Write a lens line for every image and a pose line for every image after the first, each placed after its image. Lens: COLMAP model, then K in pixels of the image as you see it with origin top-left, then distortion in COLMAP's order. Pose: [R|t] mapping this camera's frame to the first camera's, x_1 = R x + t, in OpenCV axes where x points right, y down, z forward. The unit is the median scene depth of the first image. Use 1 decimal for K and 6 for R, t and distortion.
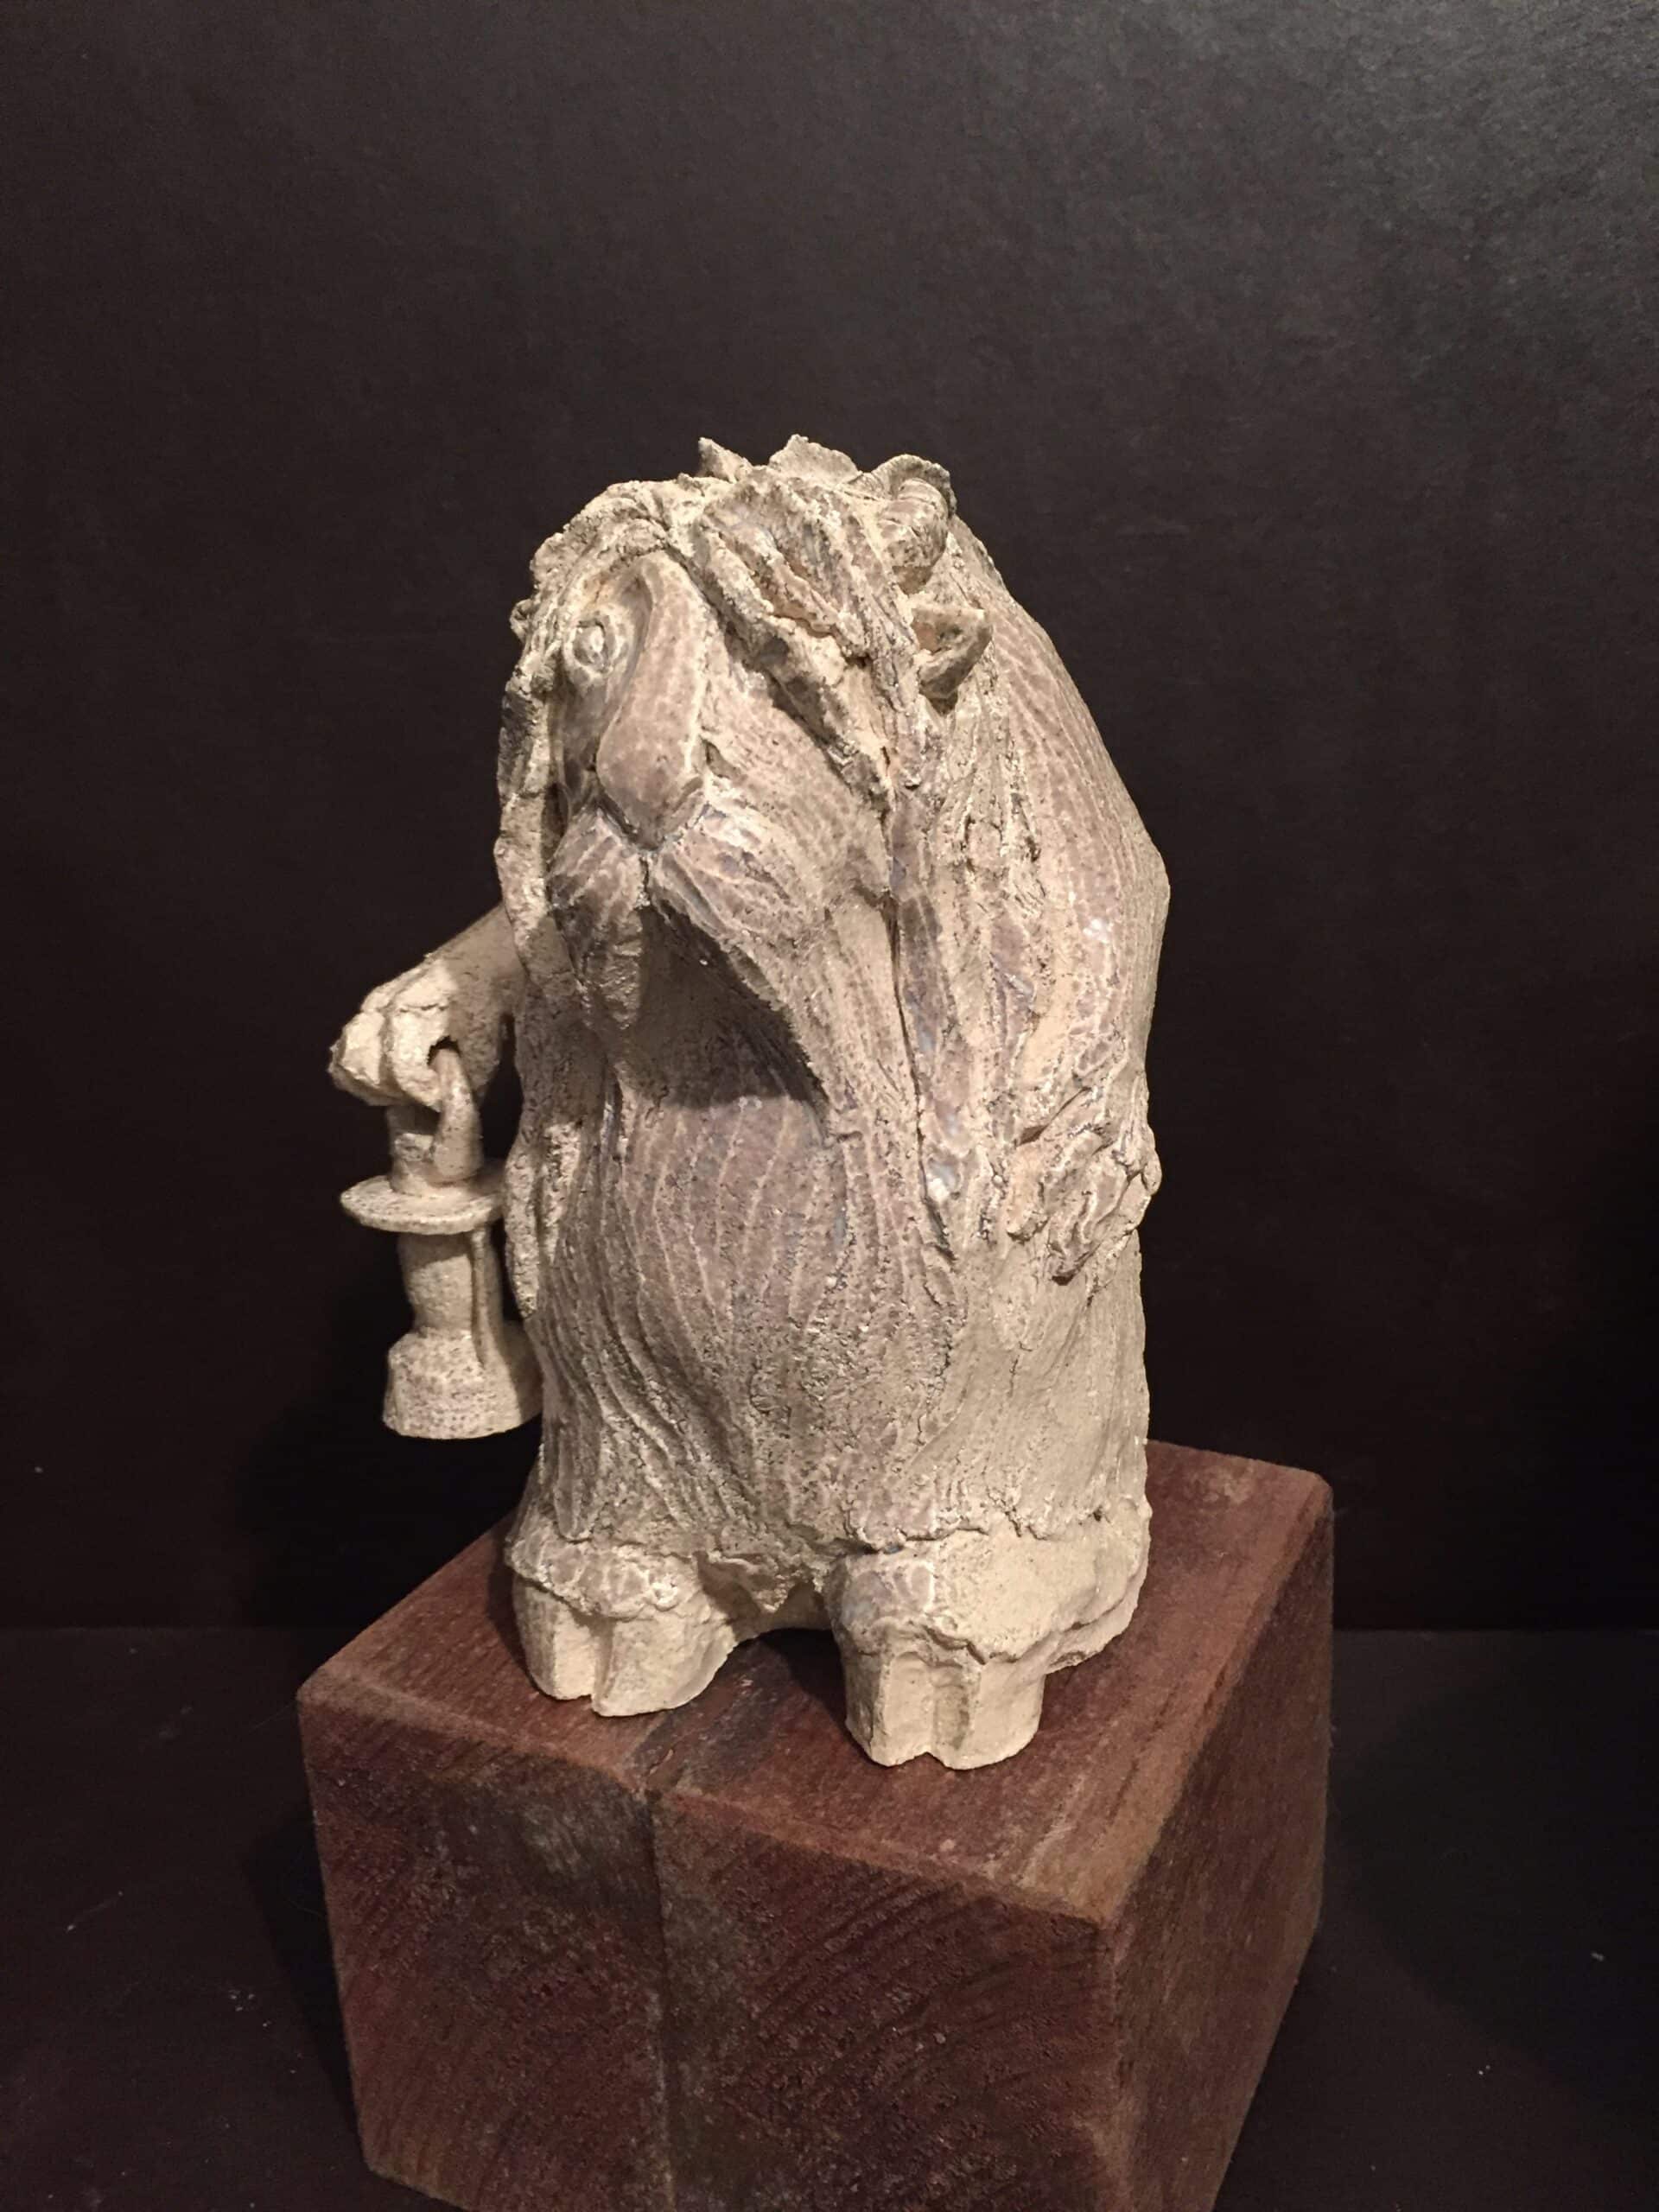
lens RADIAL K [[1944.5, 0, 835.9], [0, 1944.5, 1110.3], [0, 0, 1]] dist [0.056477, -0.128999]
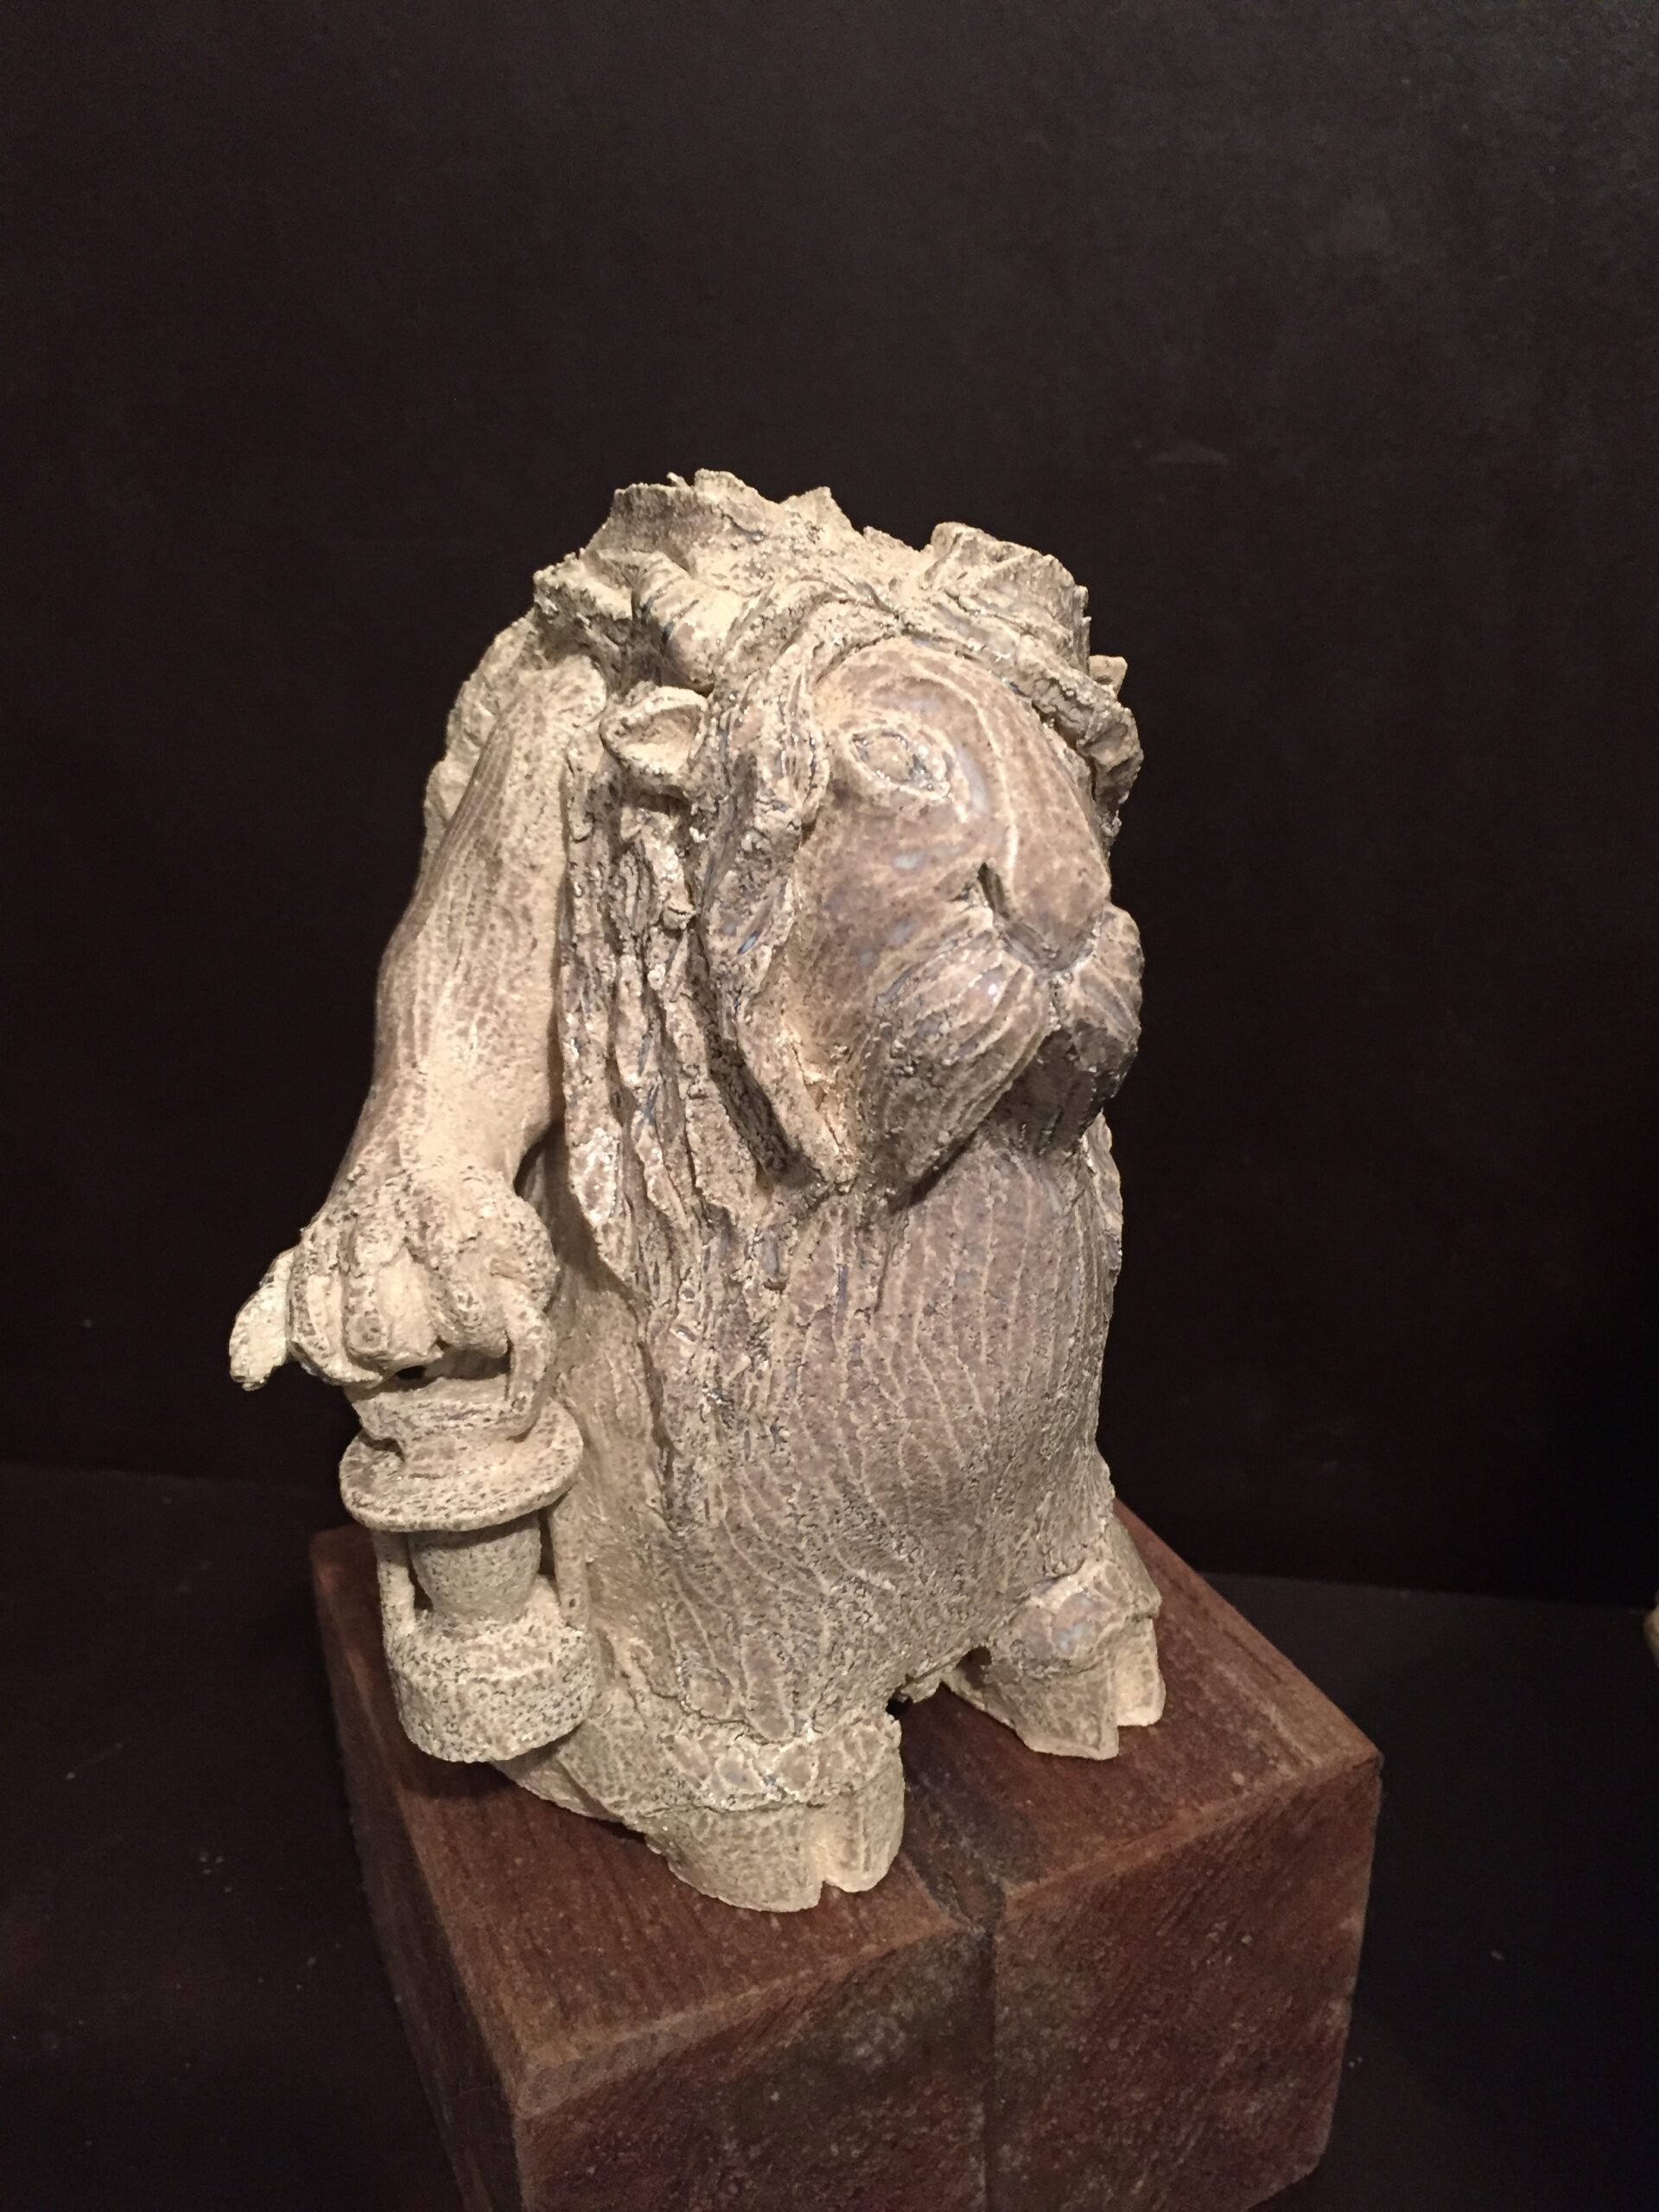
lens RADIAL K [[1944.5, 0, 821.4], [0, 1944.5, 1098.7], [0, 0, 1]] dist [0.056477, -0.128999]
pose [[0.613128, -0.301607, 0.730142, -0.735241], [0.239086, 0.951750, 0.192379, -0.240945], [-0.752936, 0.056614, 0.655654, 0.415997]]
